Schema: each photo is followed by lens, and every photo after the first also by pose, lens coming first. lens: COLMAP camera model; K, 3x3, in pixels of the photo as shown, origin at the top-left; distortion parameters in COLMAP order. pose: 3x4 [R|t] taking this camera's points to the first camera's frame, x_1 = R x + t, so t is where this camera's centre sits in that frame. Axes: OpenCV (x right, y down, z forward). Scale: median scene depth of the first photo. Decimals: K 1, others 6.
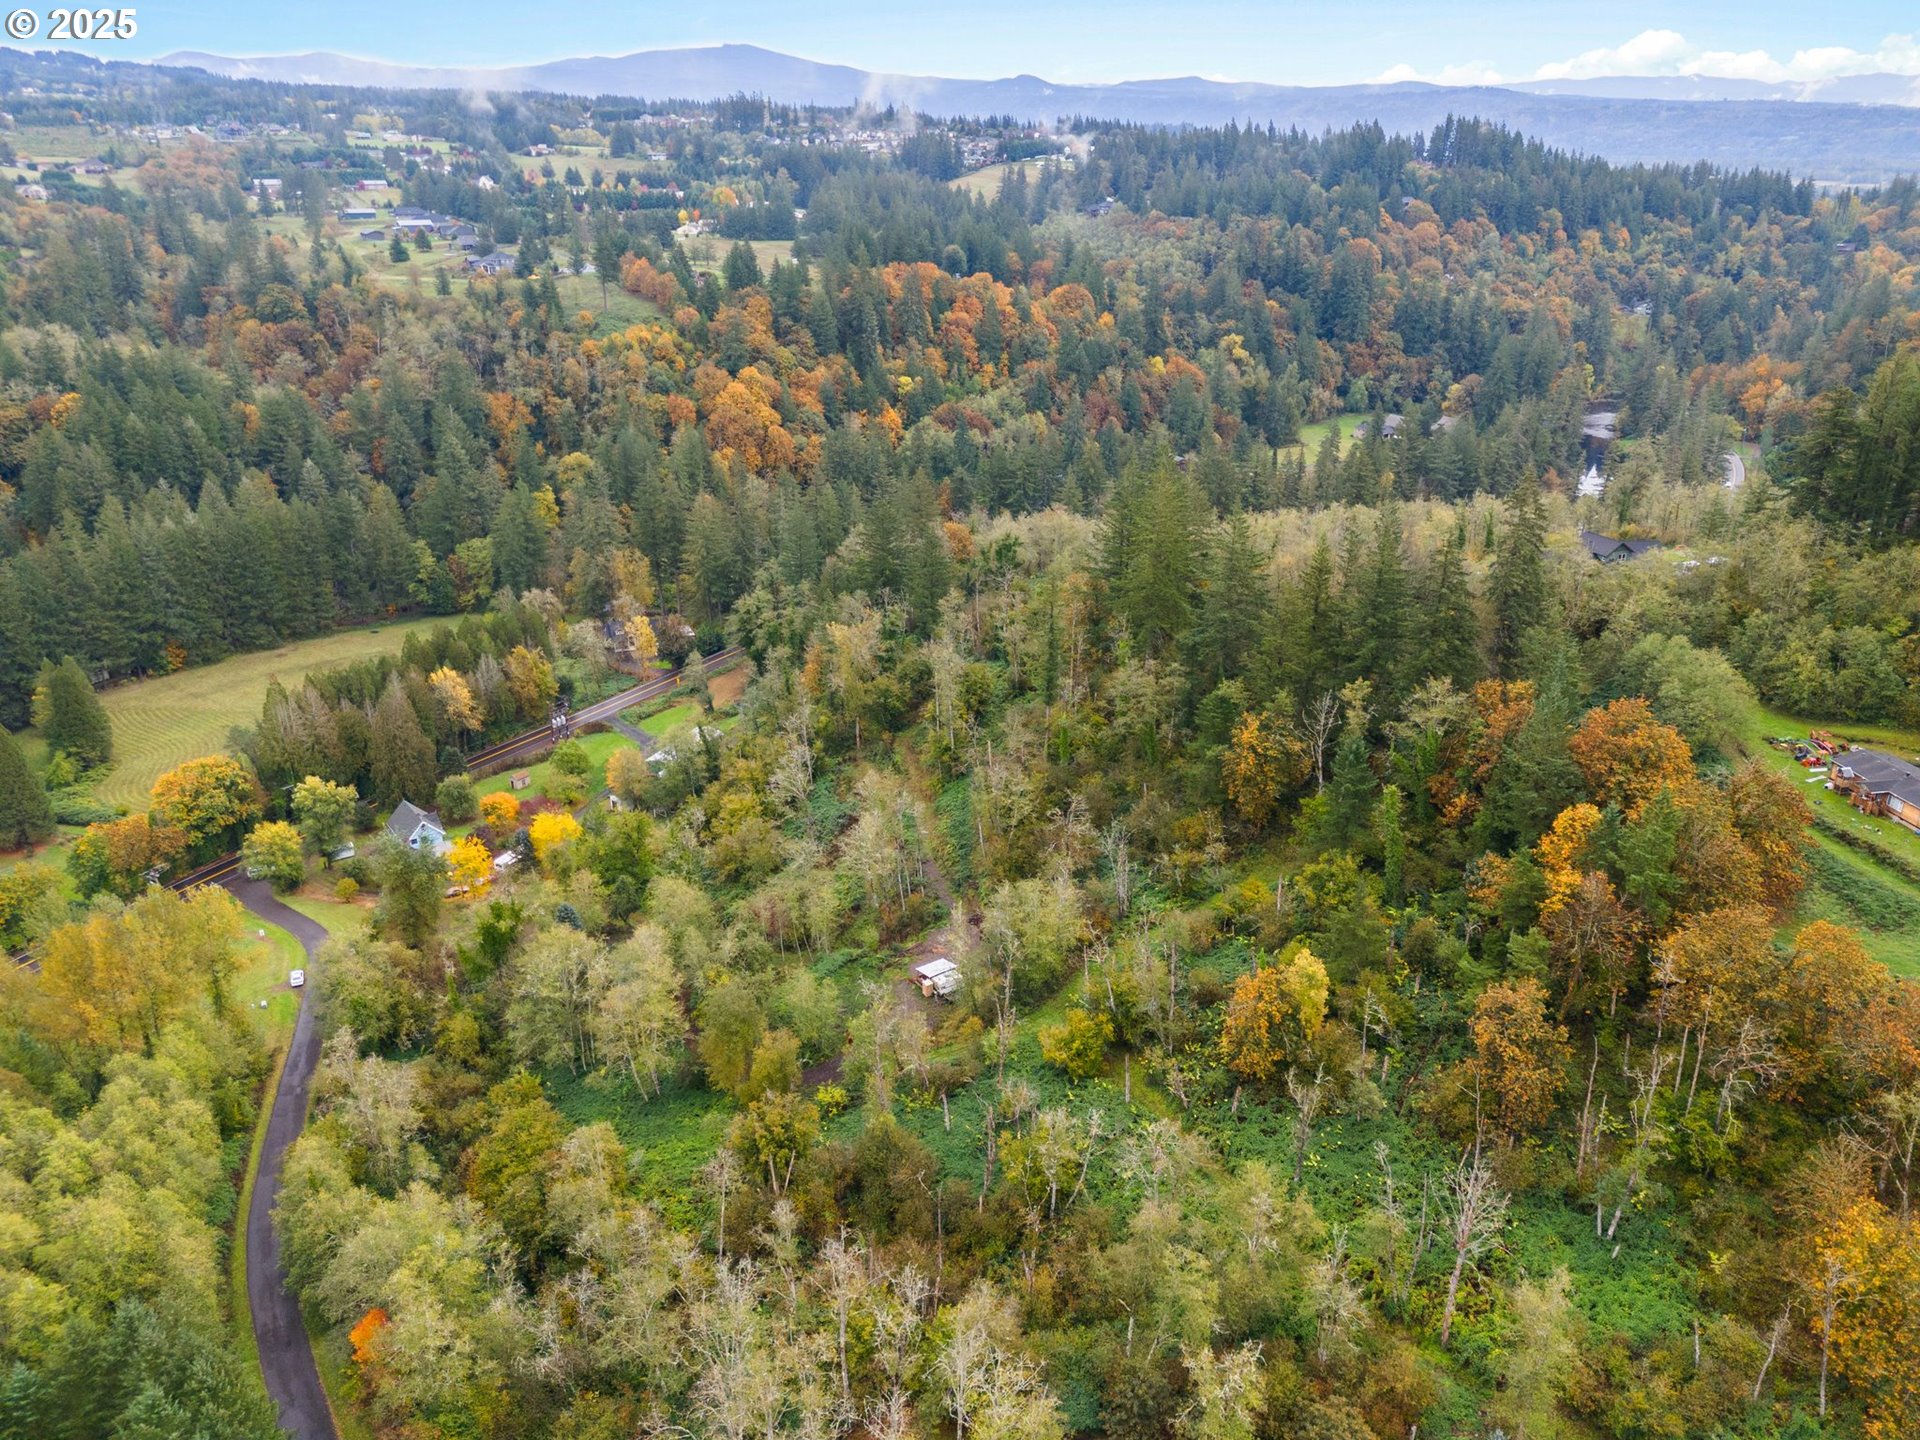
lens RADIAL K [[1407.6, 0, 960.0], [0, 1407.6, 720.0], [0, 0, 1]] dist [0.071006, -0.064563]
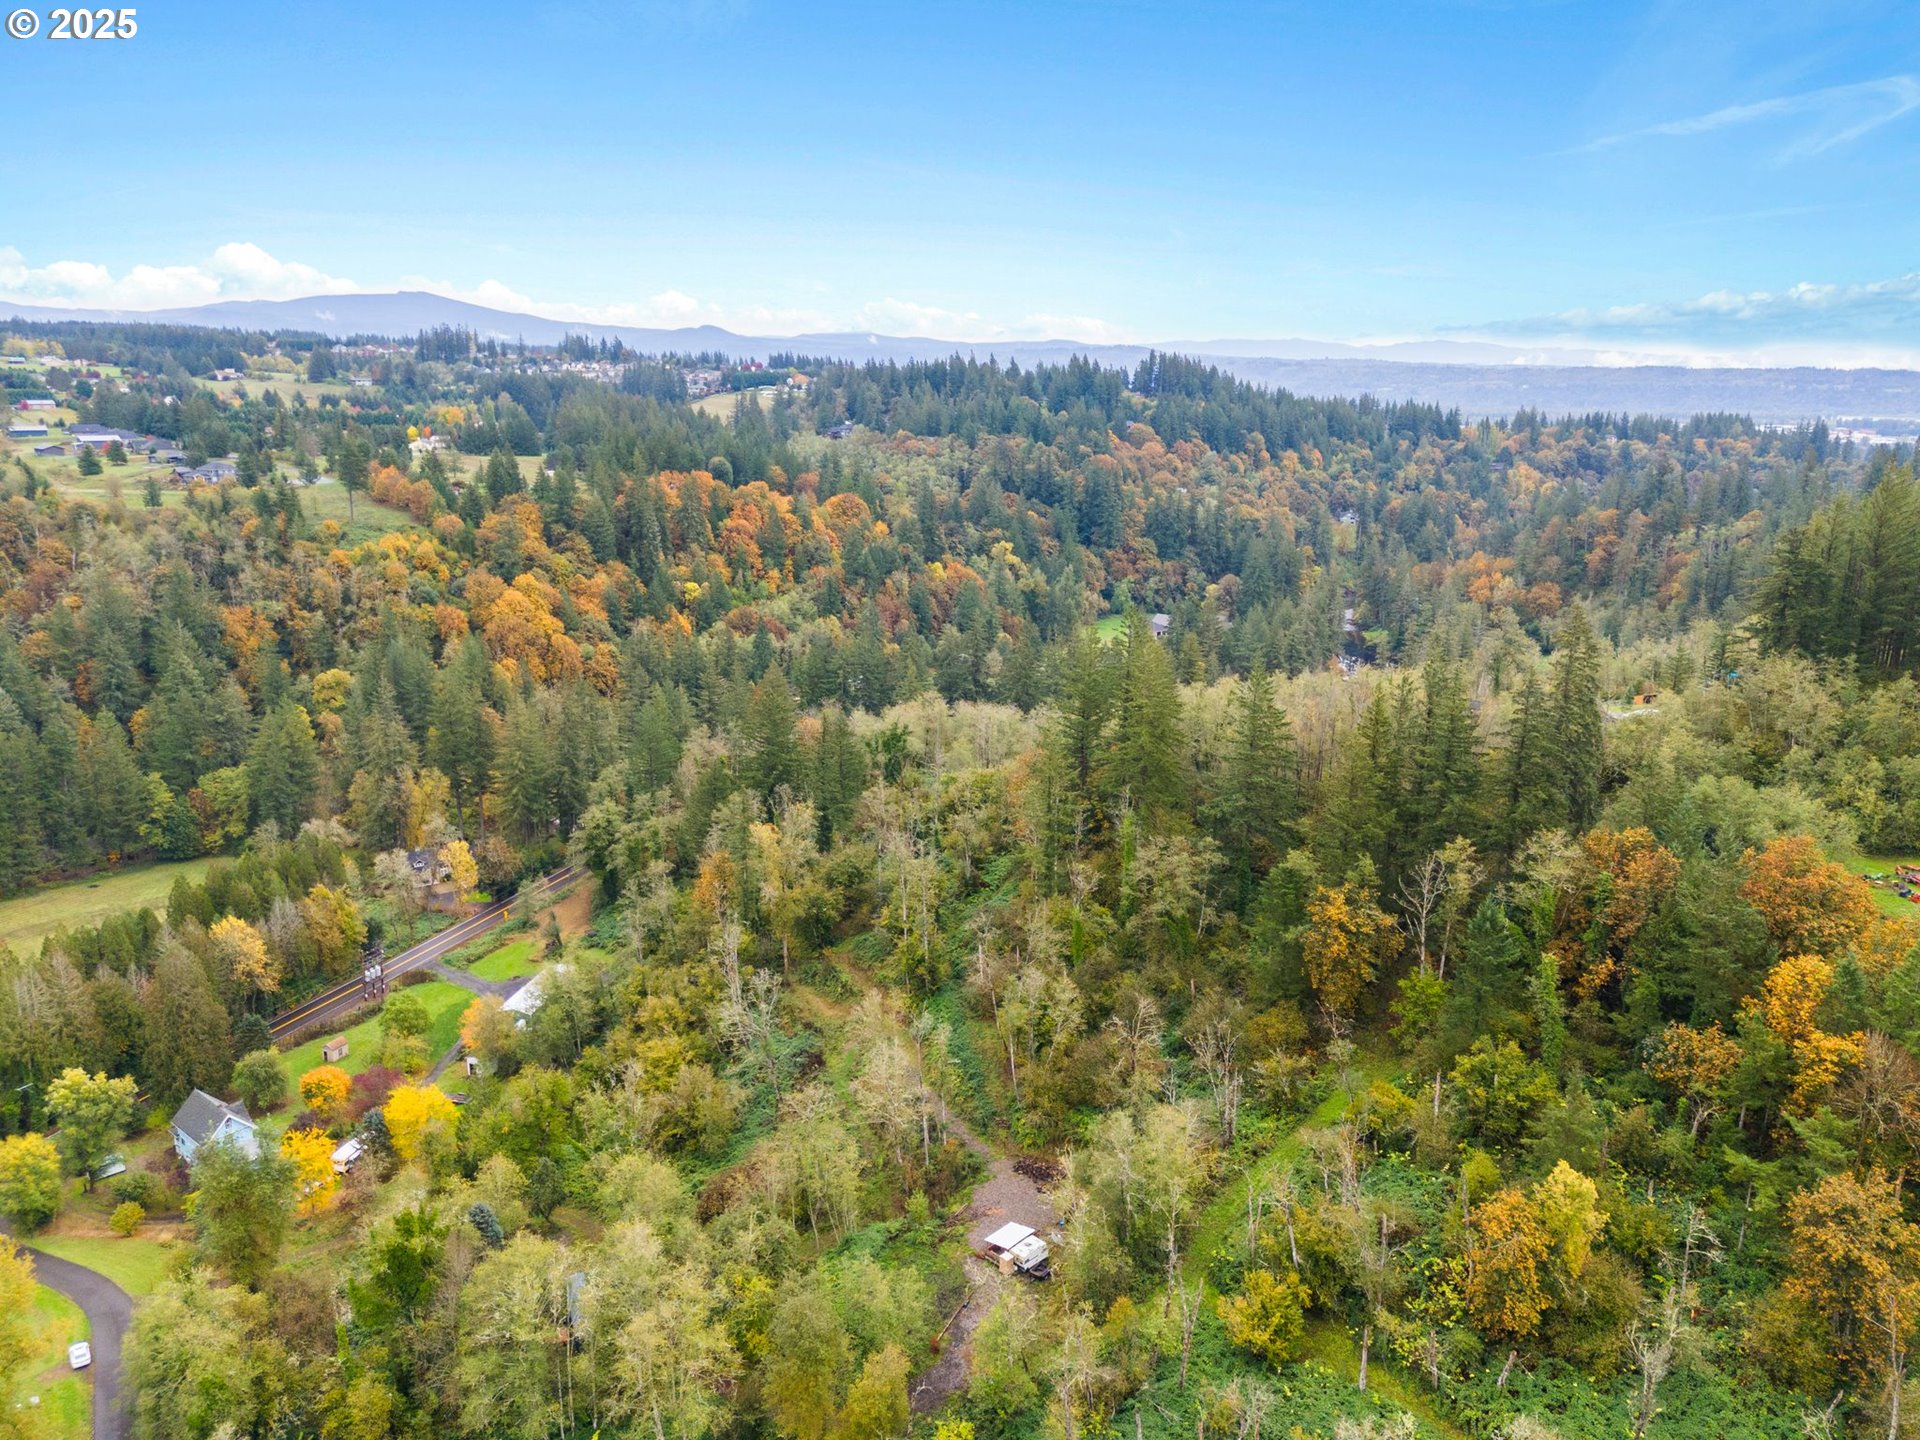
lens RADIAL K [[1407.6, 0, 960.0], [0, 1407.6, 720.0], [0, 0, 1]] dist [0.071006, -0.064563]
pose [[0.977006, -0.042516, 0.208928, -0.074395], [0.074540, 0.986192, -0.147883, 0.002390], [-0.199756, 0.160056, 0.966685, 0.069844]]
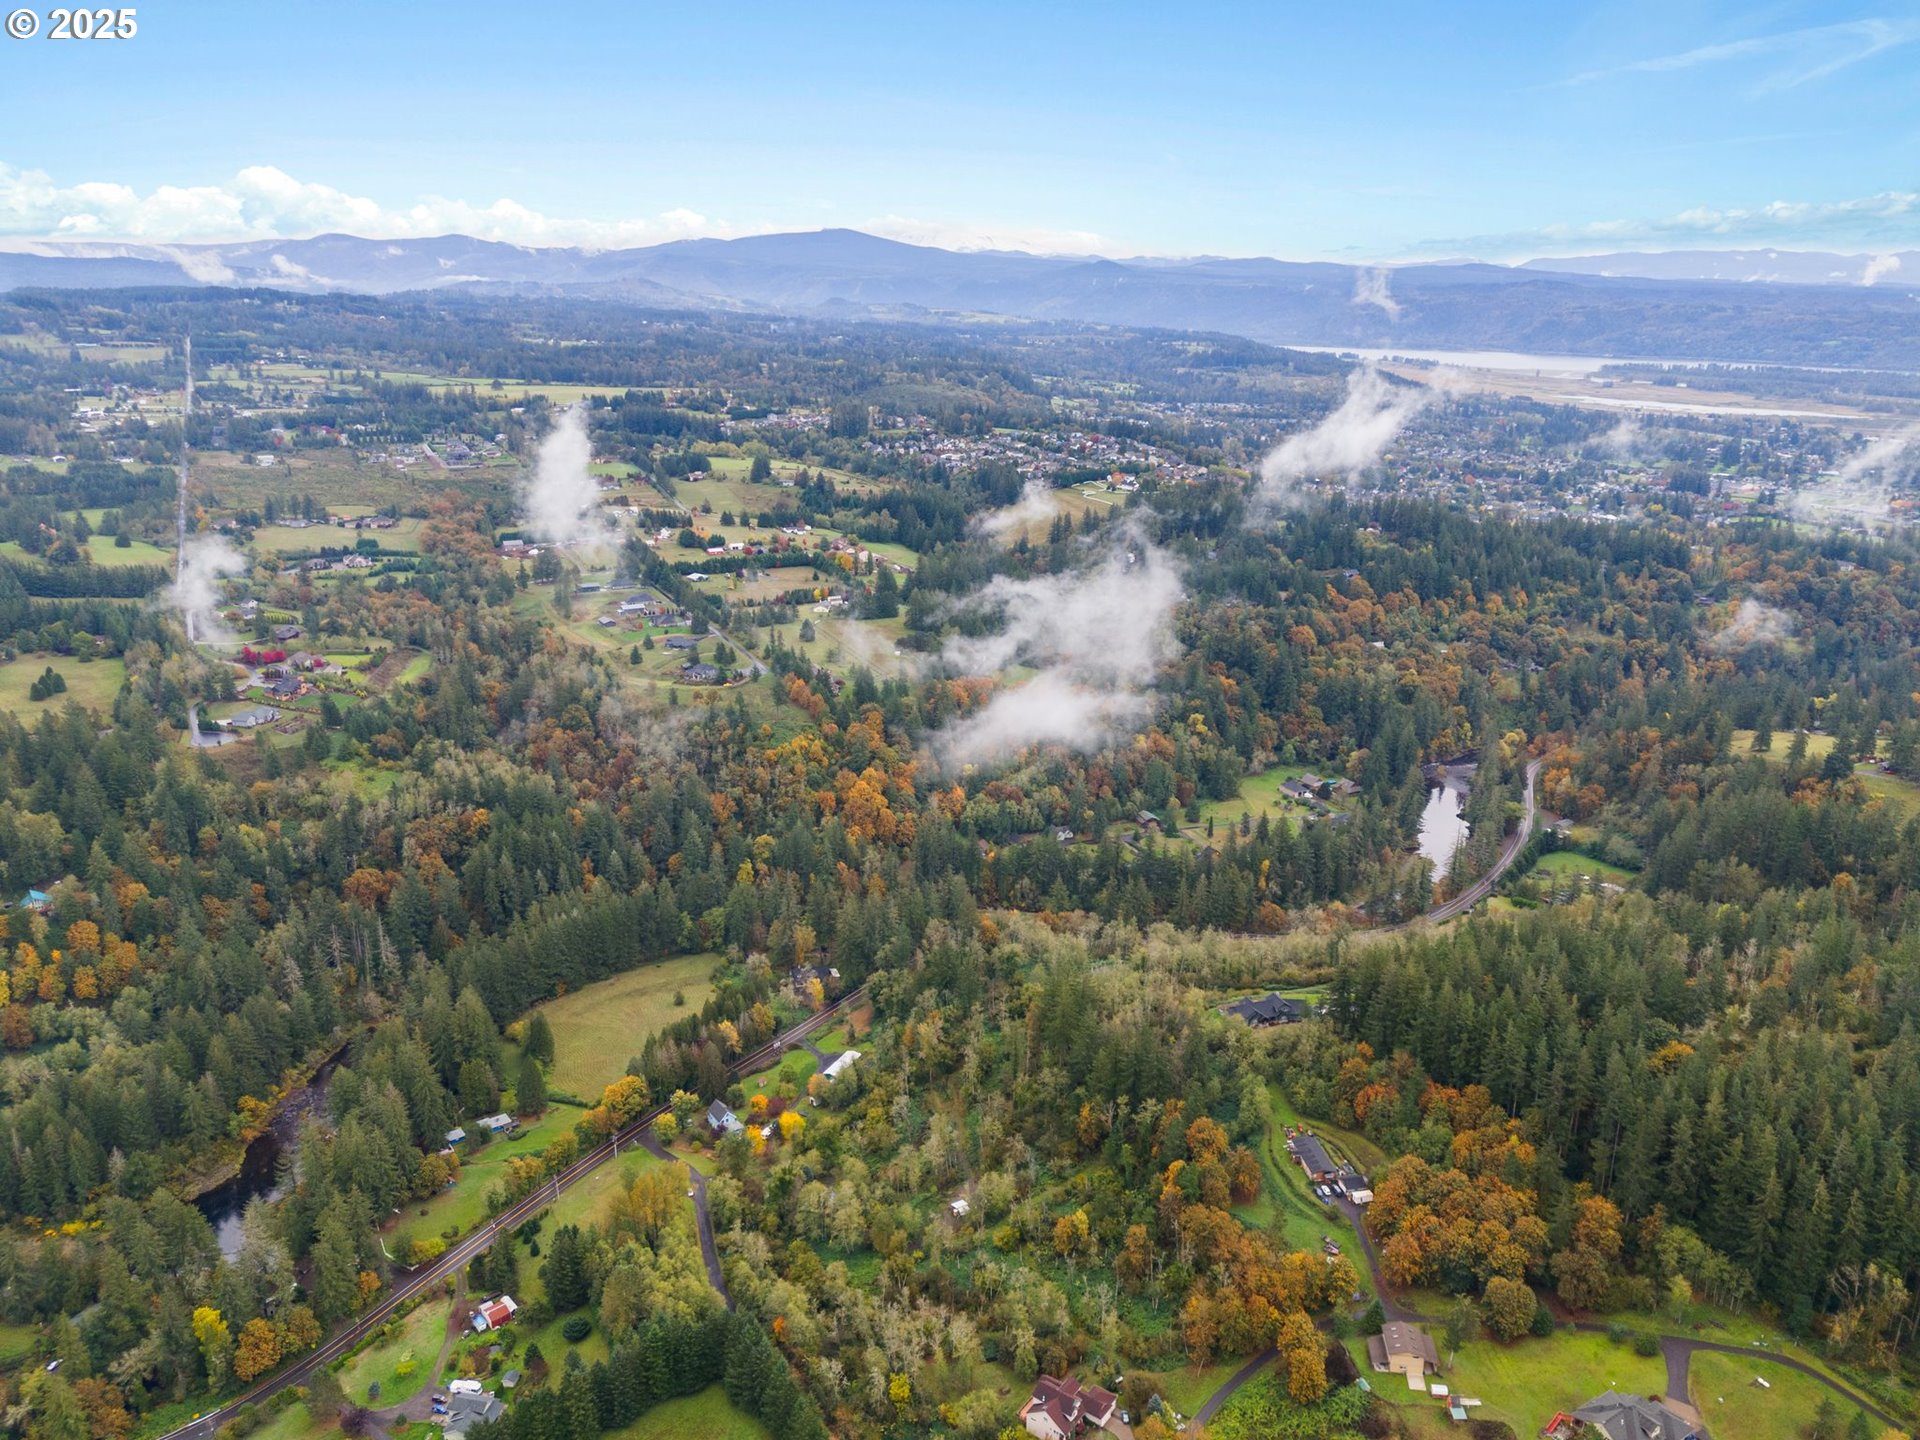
lens RADIAL K [[1405.4, 0, 960.0], [0, 1405.4, 720.0], [0, 0, 1]] dist [0.178660, -0.481682]
pose [[0.998373, 0.019764, -0.053495, 0.038796], [-0.024872, 0.995016, -0.096563, -0.165085], [0.051320, 0.097736, 0.993888, -0.609046]]
